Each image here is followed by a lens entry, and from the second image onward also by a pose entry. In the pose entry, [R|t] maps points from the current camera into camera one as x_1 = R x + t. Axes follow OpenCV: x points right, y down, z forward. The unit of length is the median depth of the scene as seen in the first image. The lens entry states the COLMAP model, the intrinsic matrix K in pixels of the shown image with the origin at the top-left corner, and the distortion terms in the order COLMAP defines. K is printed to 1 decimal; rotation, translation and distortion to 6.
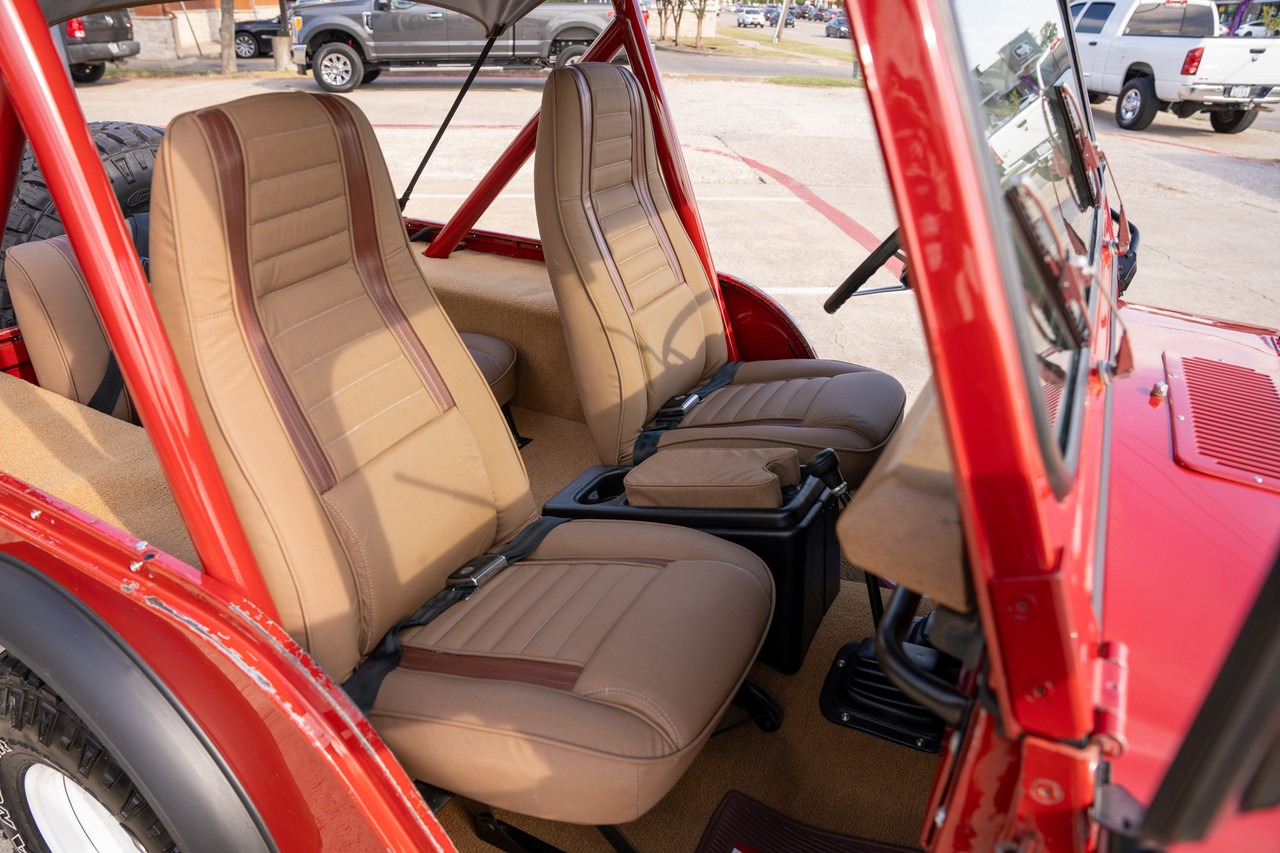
lens RADIAL K [[881.4, 0, 634.3], [0, 881.4, 429.9], [0, 0, 1]] dist [-0.185863, 0.143688]
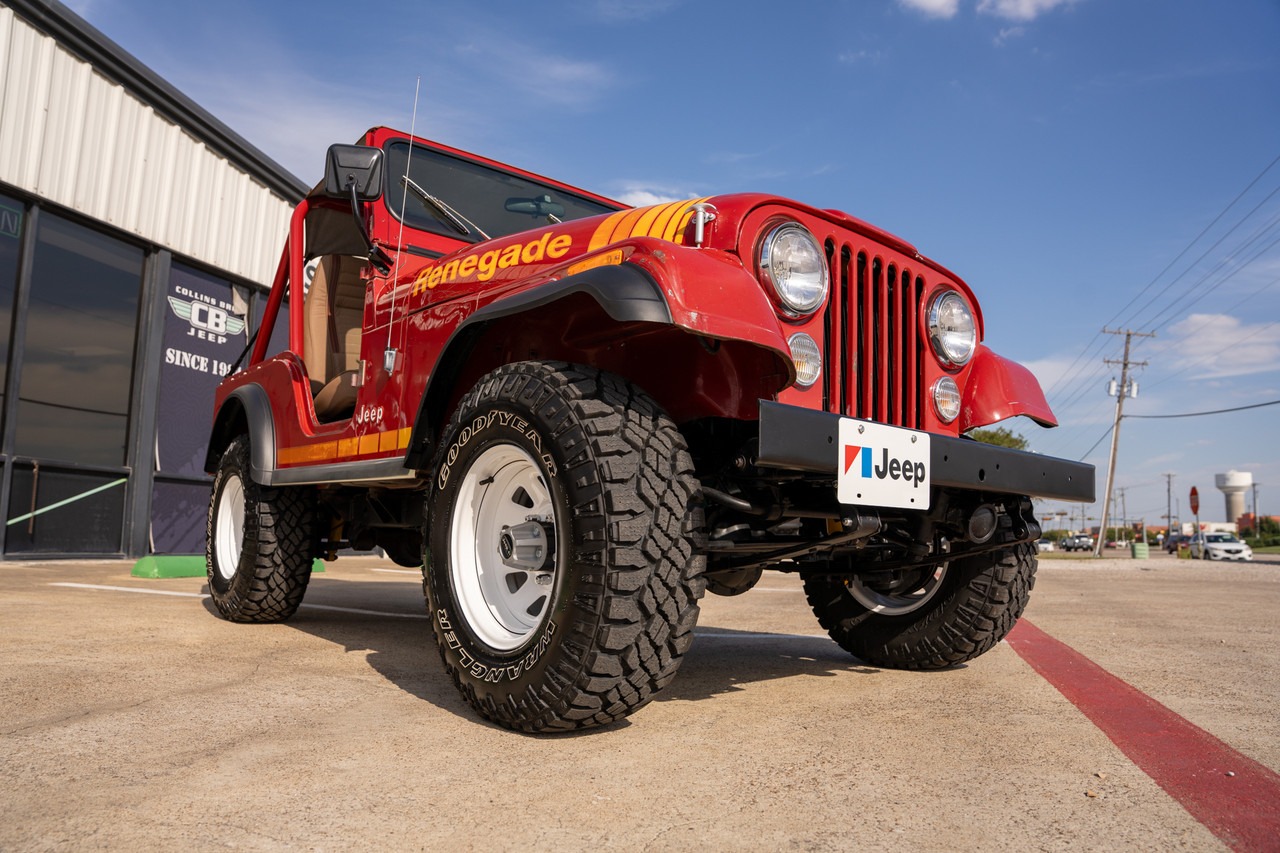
lens RADIAL K [[881.4, 0, 634.3], [0, 881.4, 429.9], [0, 0, 1]] dist [-0.185863, 0.143688]
pose [[0.926363, -0.056727, -0.372335, 1.071856], [-0.164758, 0.827949, -0.536056, 1.069182], [0.338683, 0.557927, 0.757635, -0.509657]]
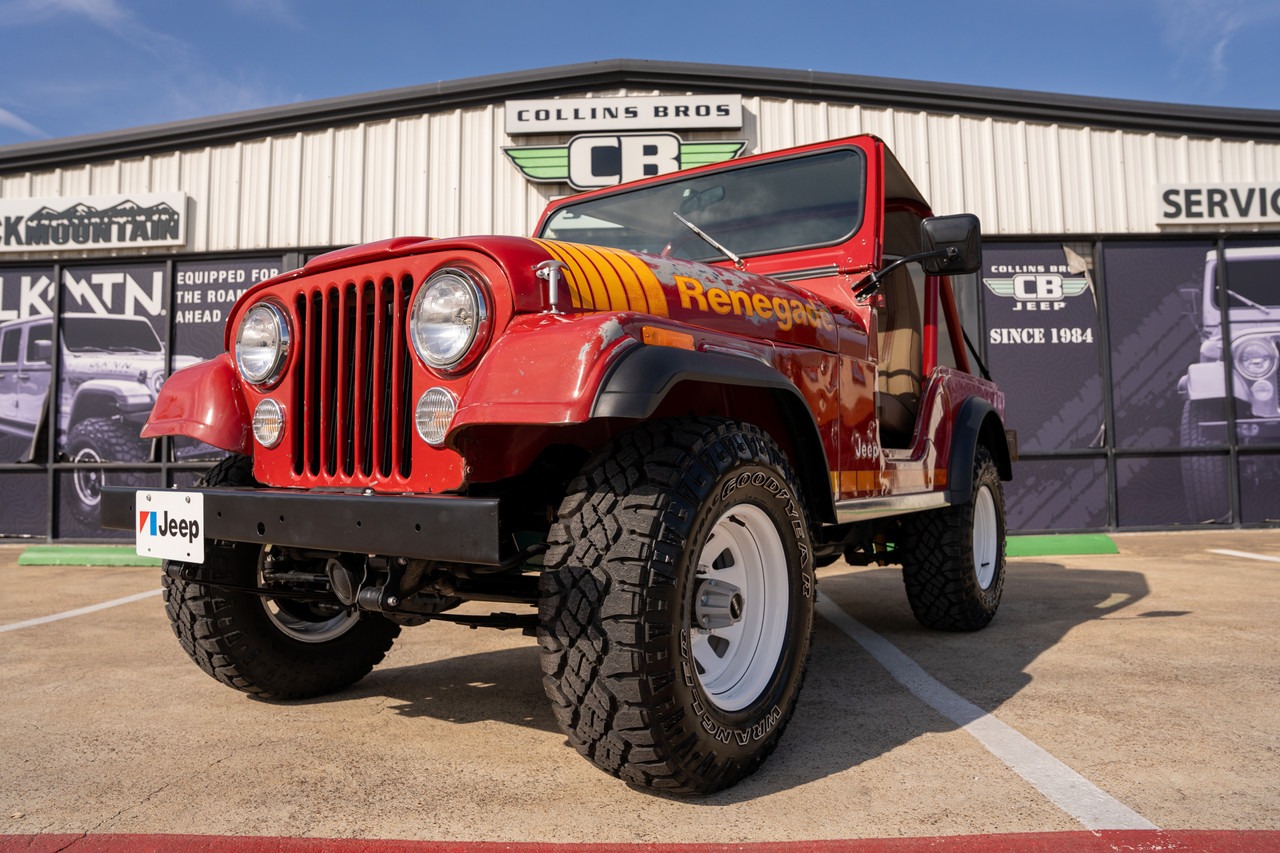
lens RADIAL K [[918.6, 0, 640.0], [0, 918.6, 426.5], [0, 0, 1]] dist [-0.189136, 0.152665]
pose [[-0.114149, -0.087002, -0.989647, 2.004691], [-0.443903, 0.895651, -0.027538, 0.231139], [0.888774, 0.436164, -0.140858, 0.908266]]
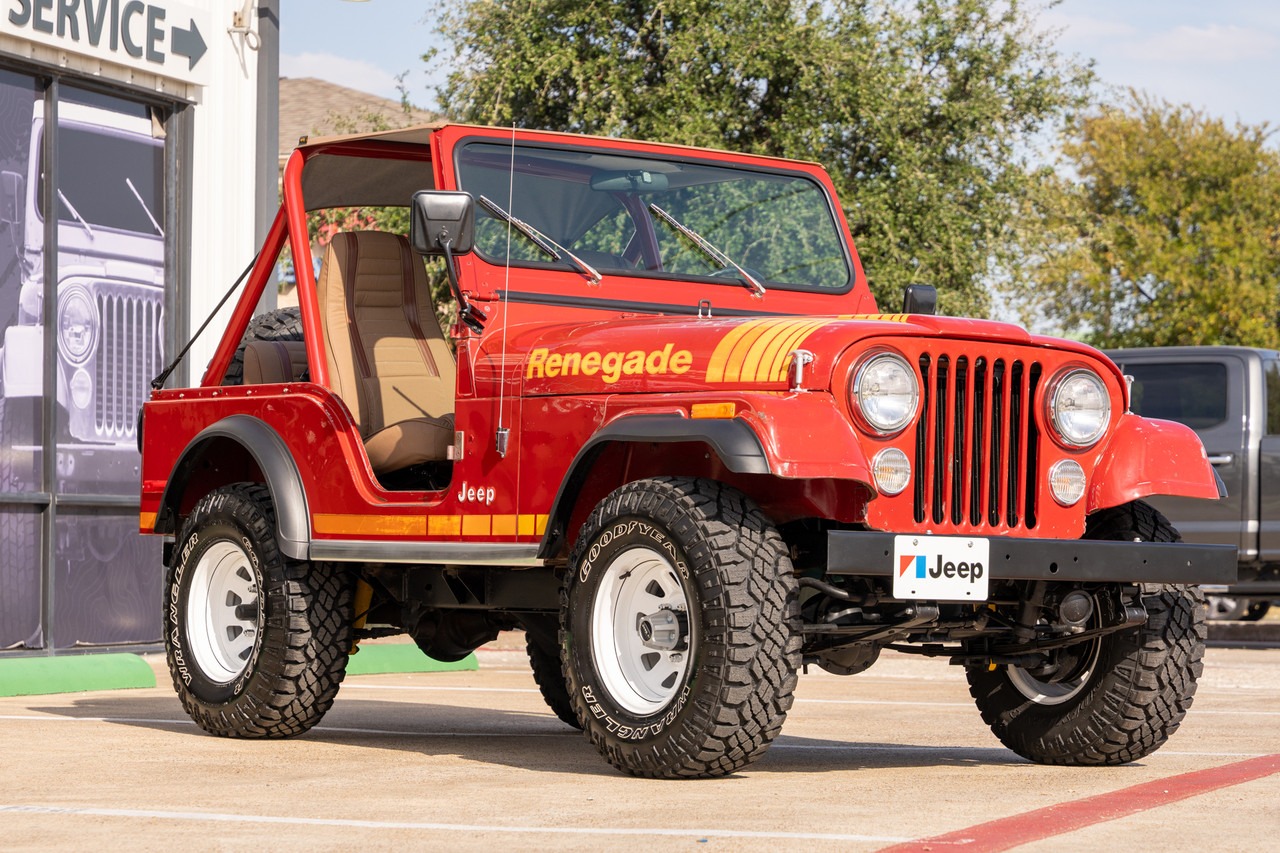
lens RADIAL K [[3711.5, 0, 640.0], [0, 3711.5, 426.5], [0, 0, 1]] dist [0.154504, 1.136244]
pose [[0.900252, -0.037963, -0.433711, 2.796030], [-0.182949, 0.870981, -0.455984, 2.771302], [0.395065, 0.489847, 0.777157, -3.873735]]
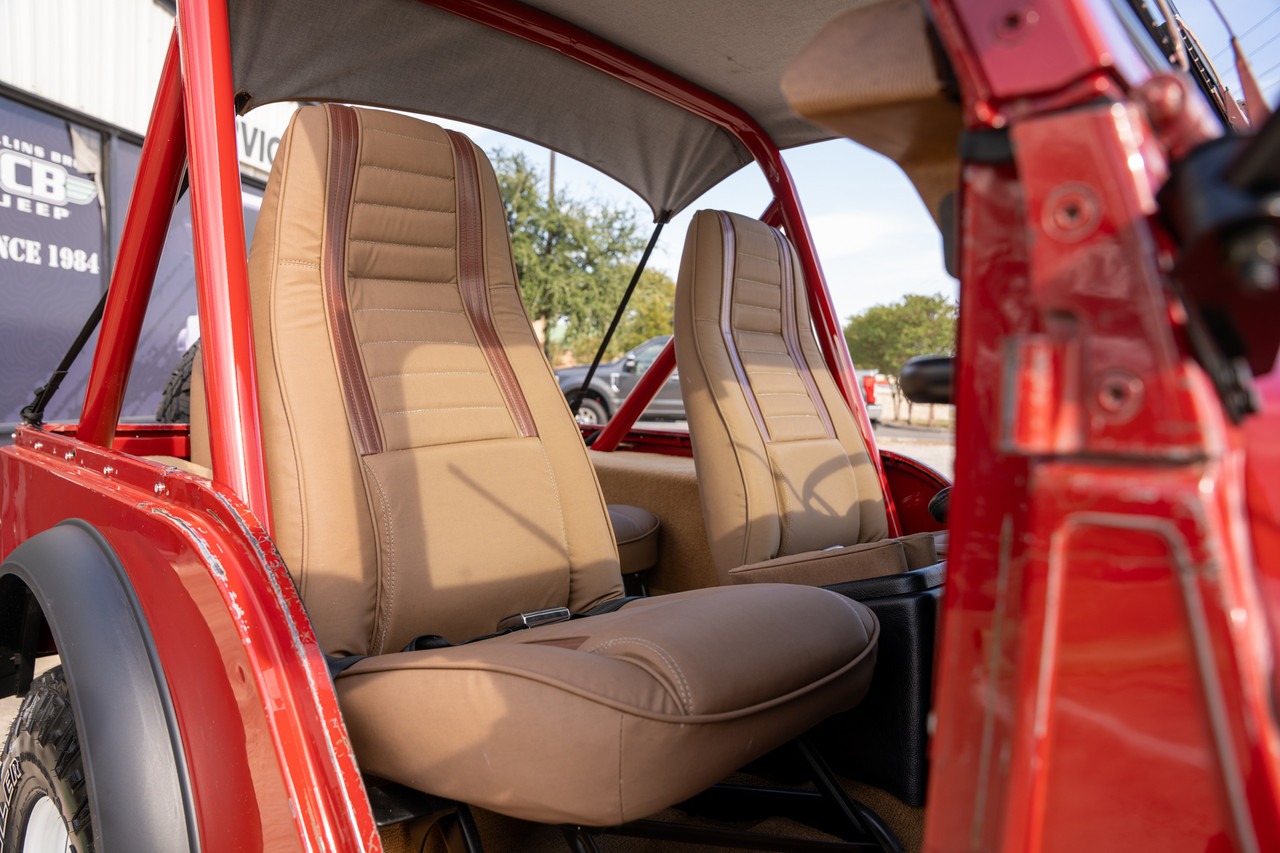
lens RADIAL K [[881.4, 0, 634.3], [0, 881.4, 429.9], [0, 0, 1]] dist [-0.185863, 0.143688]
pose [[0.964515, 0.009747, -0.263847, 0.099085], [-0.118218, 0.909492, -0.398558, 0.227964], [0.236082, 0.415607, 0.878372, 0.135973]]
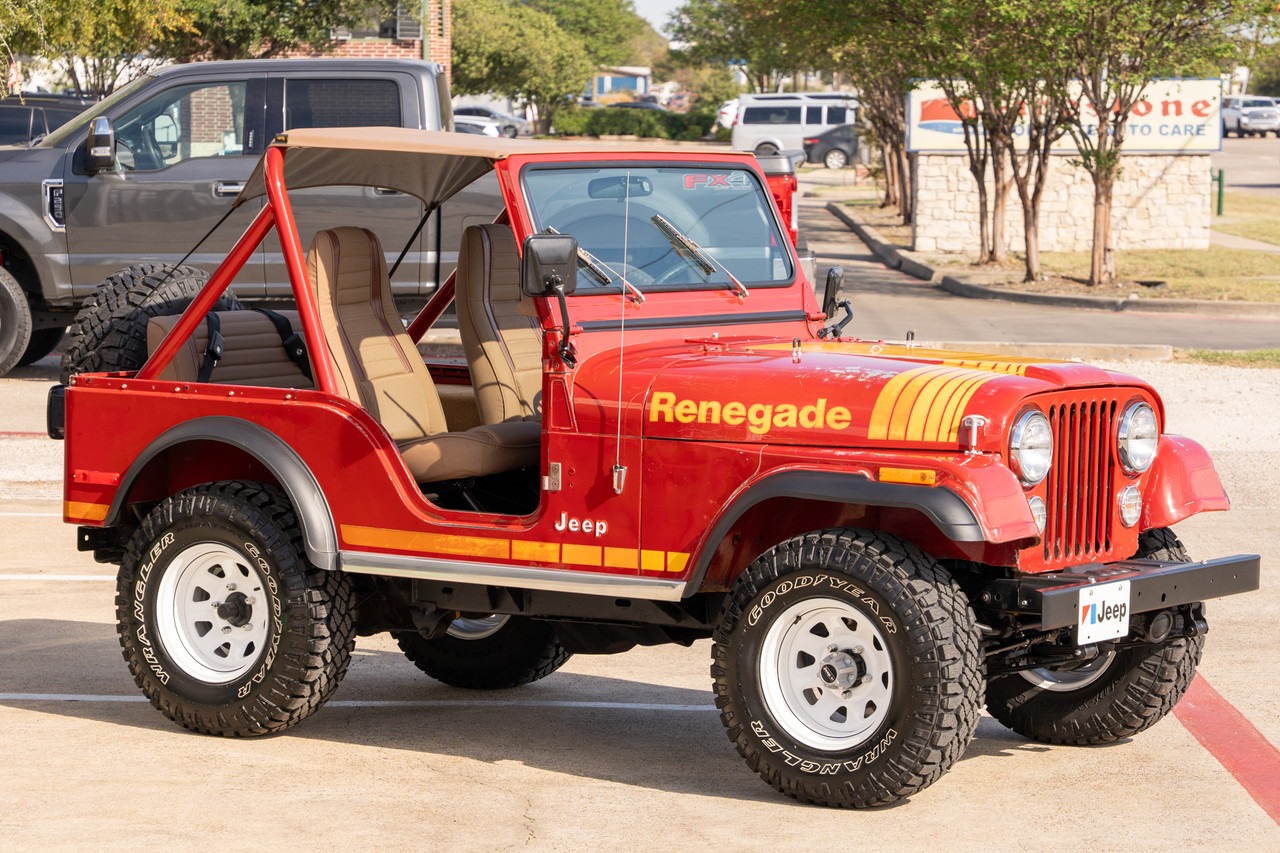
lens RADIAL K [[4379.3, 0, 639.8], [0, 4379.3, 500.9], [0, 0, 1]] dist [0.179136, 1.463660]
pose [[0.996533, -0.016436, -0.081555, 0.822462], [-0.014977, 0.928835, -0.370190, 2.867139], [0.081835, 0.370128, 0.925369, -5.932238]]
